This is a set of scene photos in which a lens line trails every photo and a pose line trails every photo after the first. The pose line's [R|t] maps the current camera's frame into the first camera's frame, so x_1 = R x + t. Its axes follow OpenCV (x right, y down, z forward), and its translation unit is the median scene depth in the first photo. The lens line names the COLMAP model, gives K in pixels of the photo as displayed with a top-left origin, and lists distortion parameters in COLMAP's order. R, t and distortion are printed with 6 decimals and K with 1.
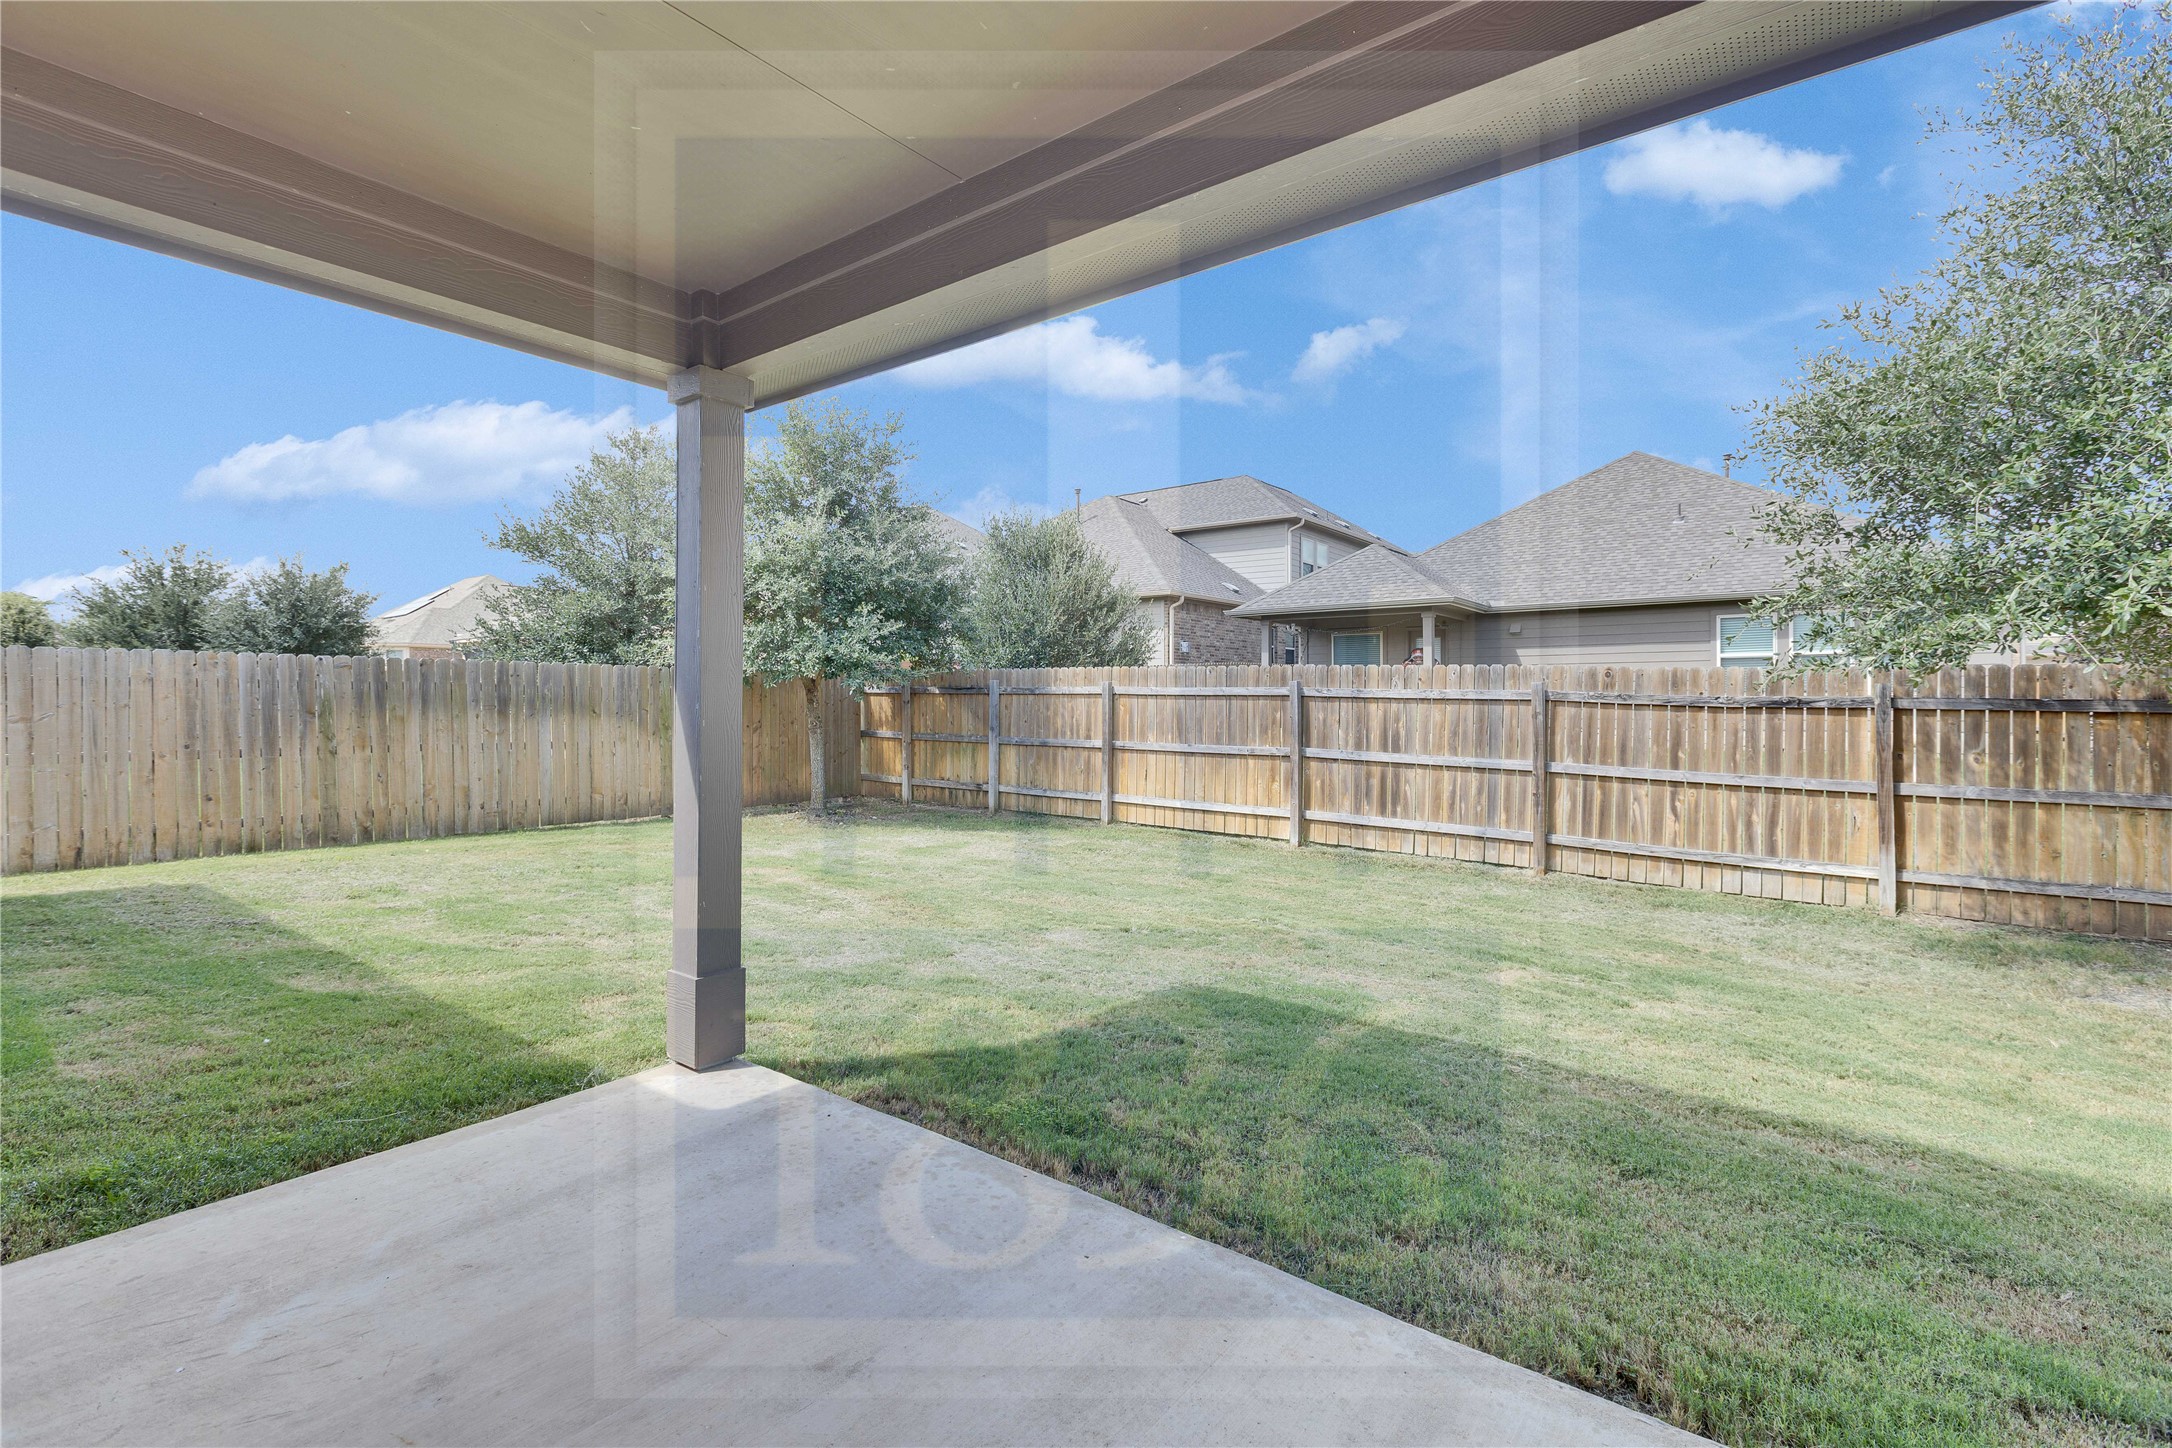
lens RADIAL K [[988.8, 0, 1078.4], [0, 988.8, 726.8], [0, 0, 1]] dist [0.016750, 0.001324]
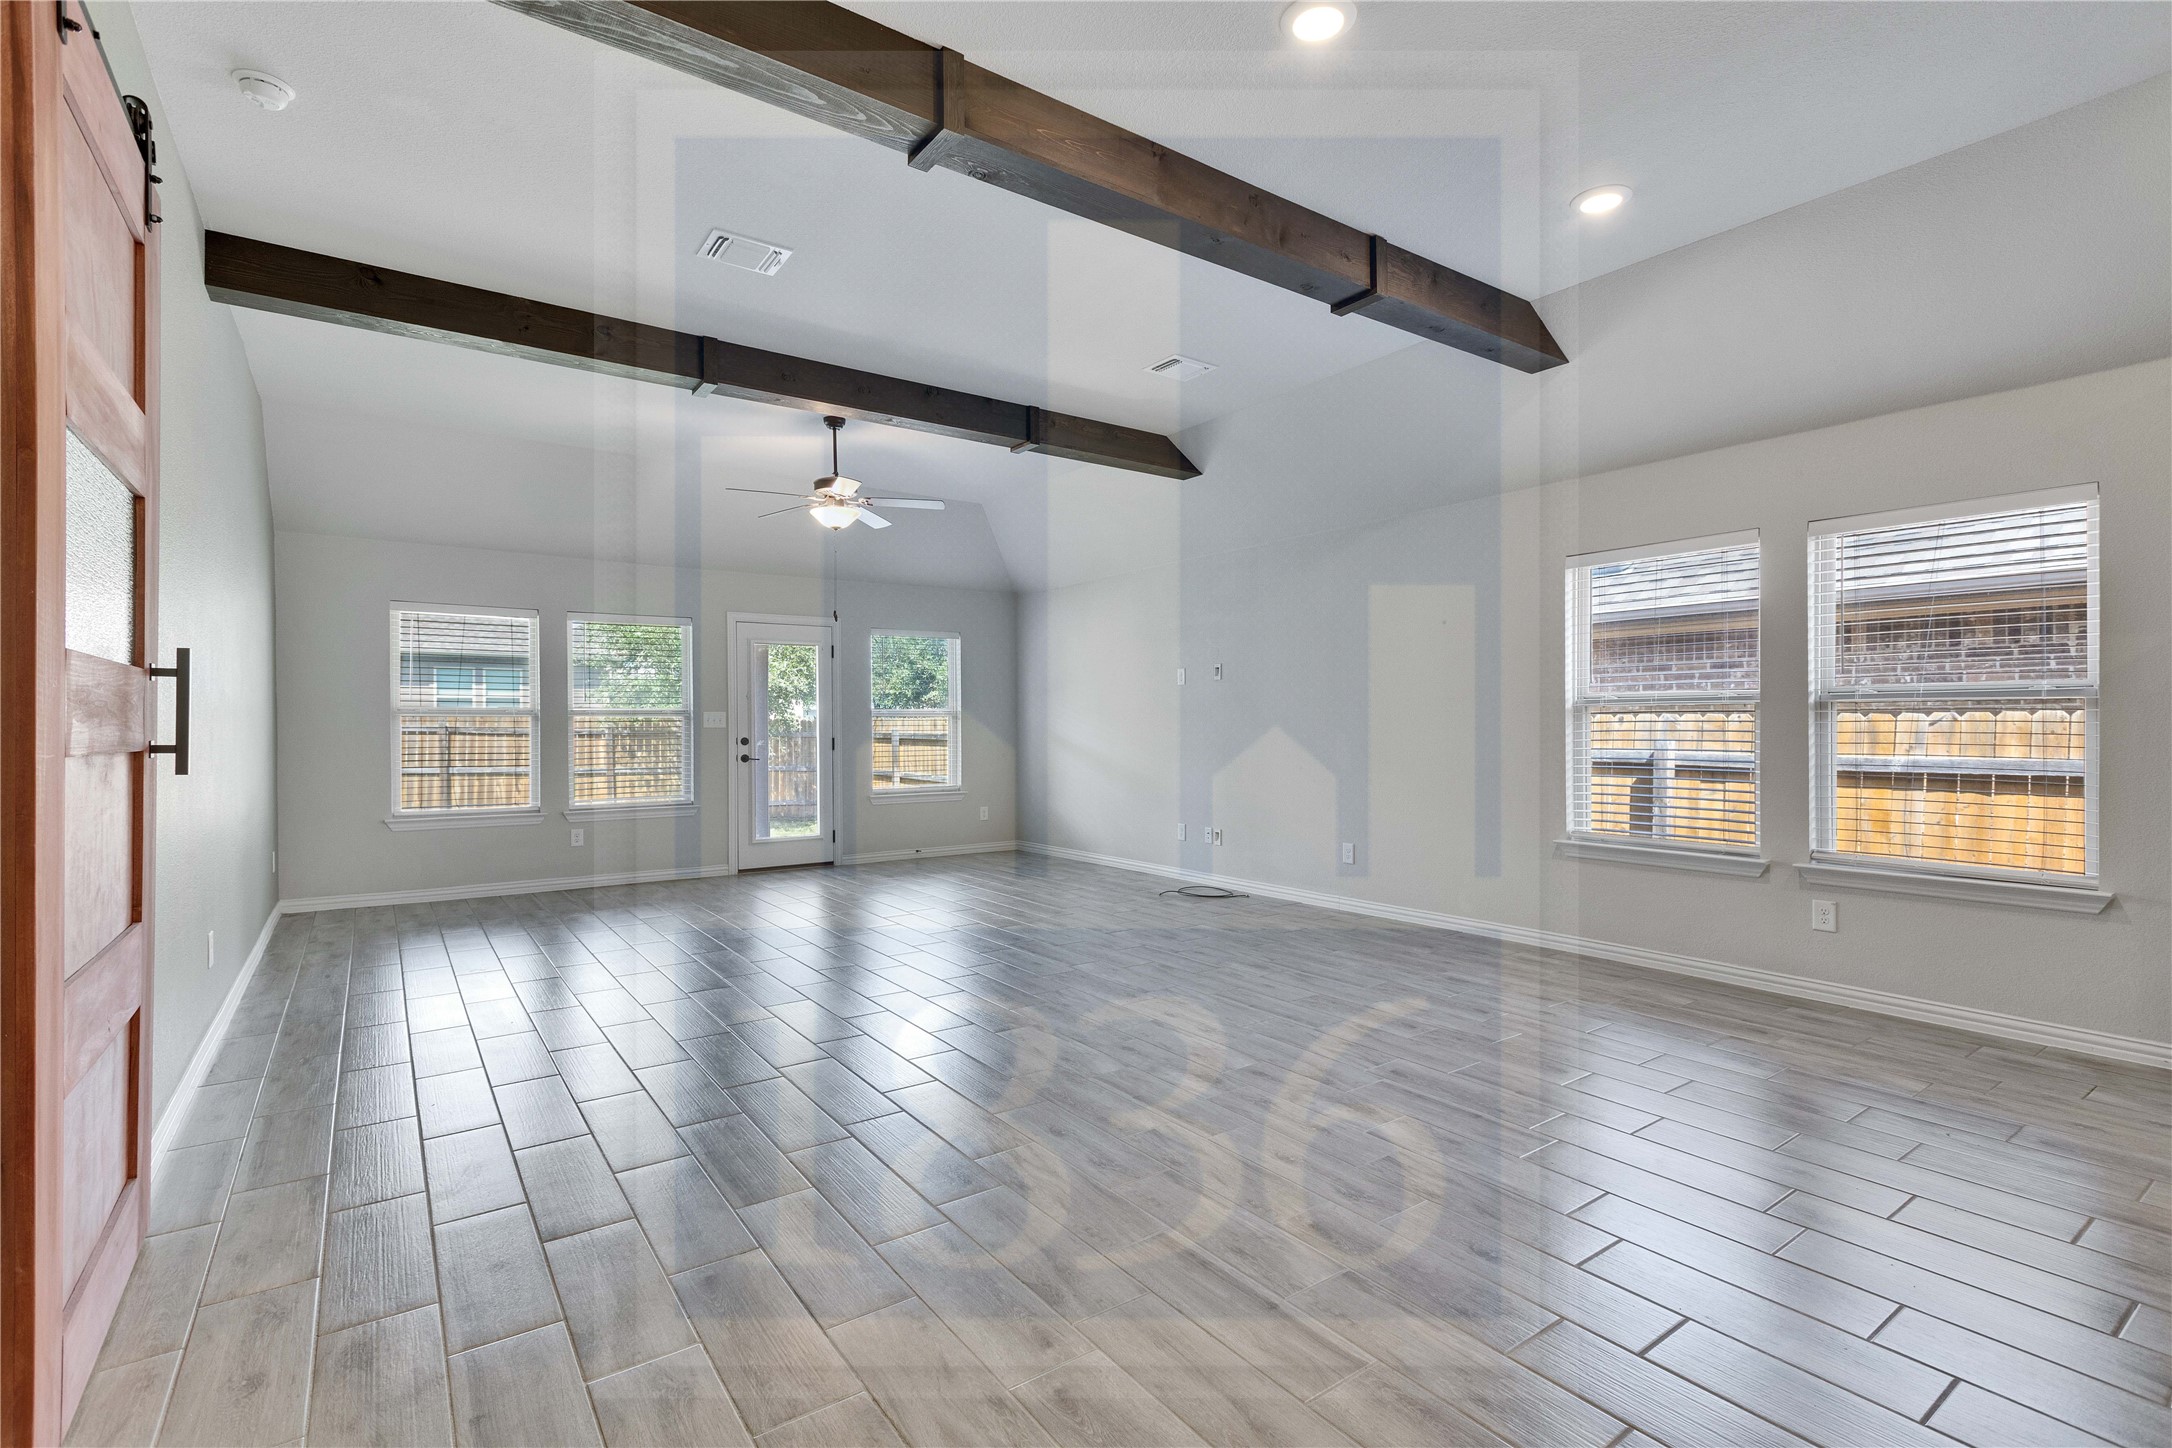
lens RADIAL K [[988.8, 0, 1084.9], [0, 988.8, 718.1], [0, 0, 1]] dist [0.016750, 0.001324]
pose [[0.256962, -0.008878, 0.966381, -0.945925], [0.010112, 0.999928, 0.006498, -0.052083], [-0.966369, 0.008102, 0.257033, -0.545618]]
